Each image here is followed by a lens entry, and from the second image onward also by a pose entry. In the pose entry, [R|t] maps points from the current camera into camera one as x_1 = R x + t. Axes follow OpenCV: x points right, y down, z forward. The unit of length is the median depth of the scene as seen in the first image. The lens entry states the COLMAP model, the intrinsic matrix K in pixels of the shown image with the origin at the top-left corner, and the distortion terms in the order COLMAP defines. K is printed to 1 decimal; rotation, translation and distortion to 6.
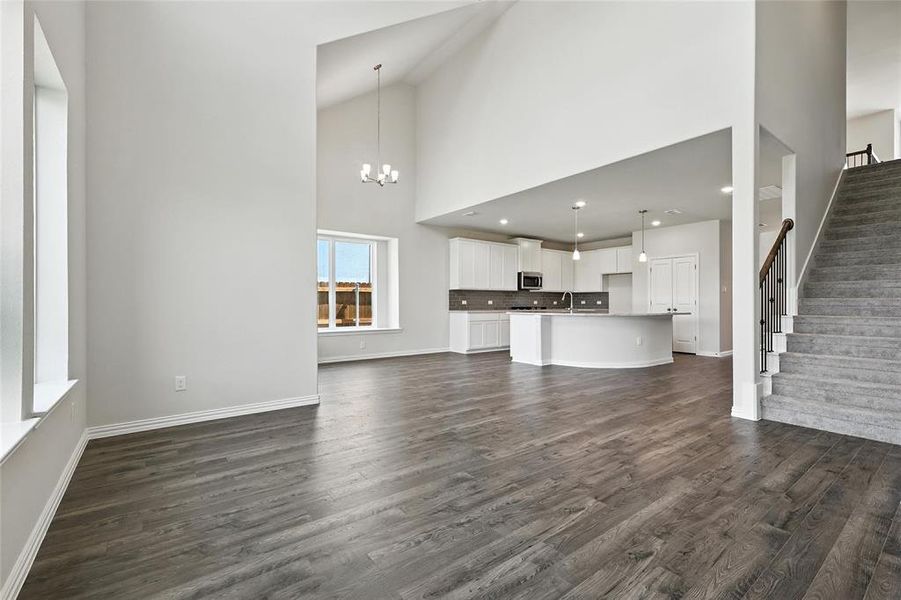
lens RADIAL K [[396.2, 0, 455.1], [0, 396.2, 304.8], [0, 0, 1]] dist [0.006826, -0.000585]
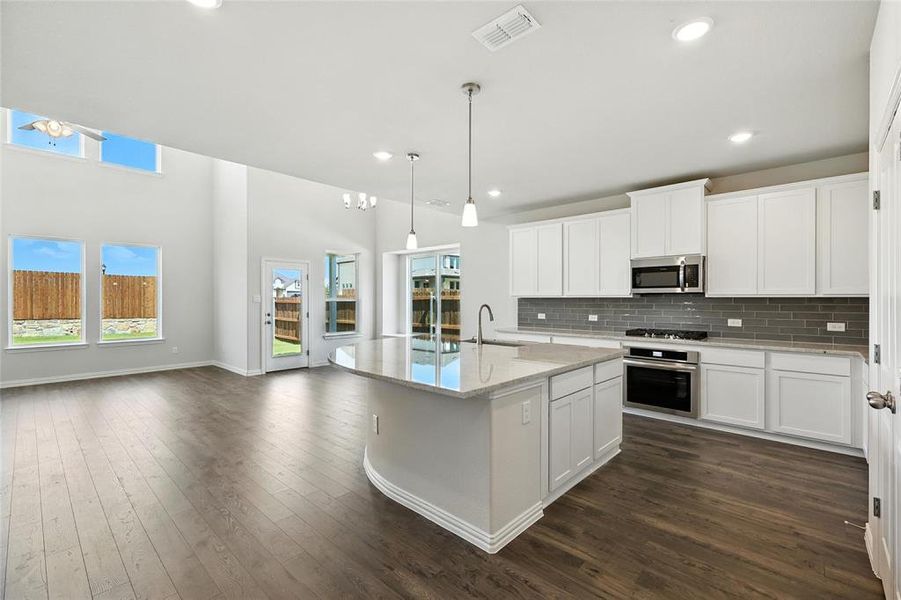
lens RADIAL K [[396.2, 0, 451.0], [0, 396.2, 297.6], [0, 0, 1]] dist [0.006826, -0.000585]
pose [[0.163526, -0.003260, -0.986534, 0.742728], [-0.002025, 0.999991, -0.003640, -0.038571], [0.986537, 0.002593, 0.163518, 0.822683]]
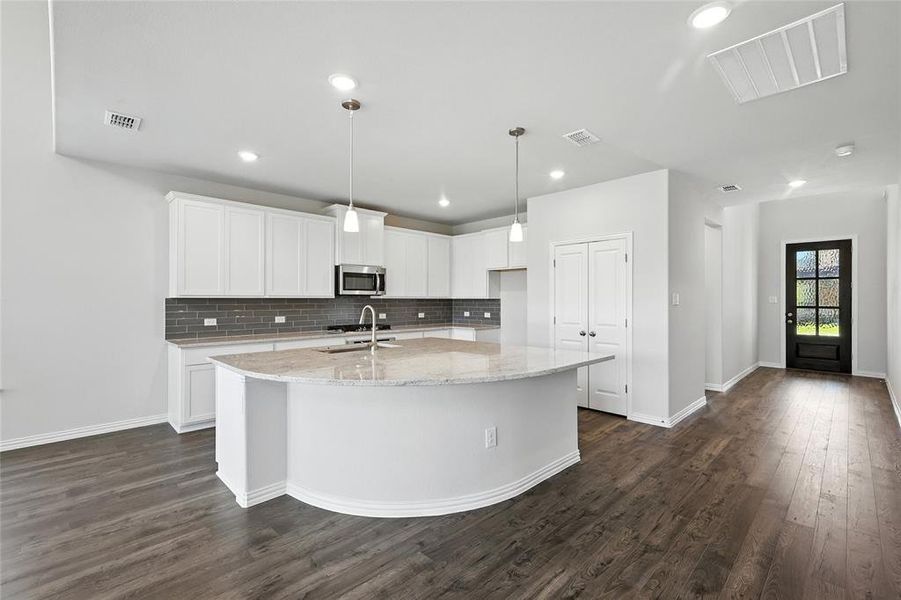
lens RADIAL K [[396.2, 0, 454.1], [0, 396.2, 300.0], [0, 0, 1]] dist [0.006826, -0.000585]
pose [[0.992438, 0.000978, 0.122746, 0.308146], [-0.000889, 0.999999, -0.000783, -0.038366], [-0.122746, 0.000668, 0.992438, 0.496626]]
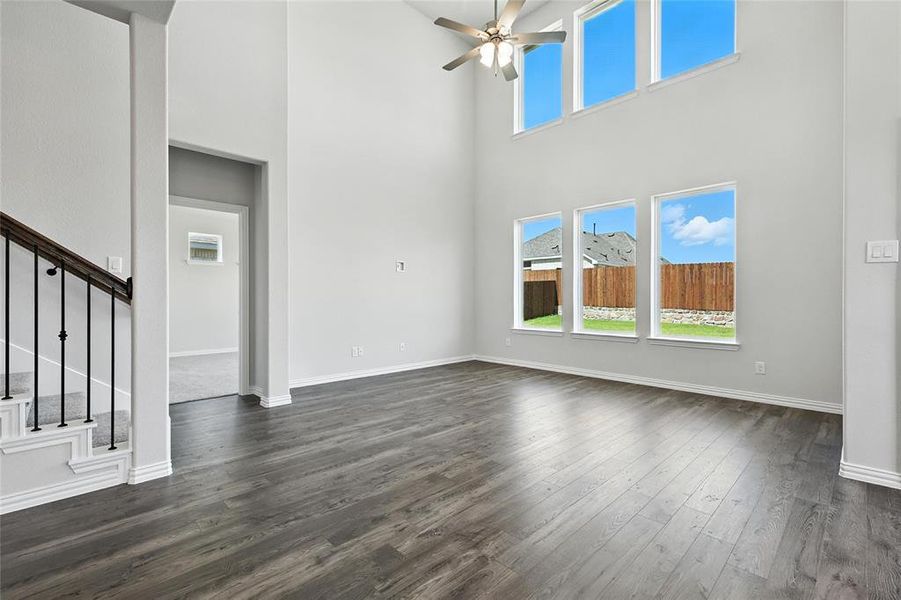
lens RADIAL K [[396.2, 0, 453.4], [0, 396.2, 299.9], [0, 0, 1]] dist [0.006826, -0.000585]
pose [[-0.993275, 0.000580, -0.115774, 0.145201], [-0.000228, 0.999976, 0.006963, -0.004978], [0.115776, 0.006943, -0.993251, 0.792075]]
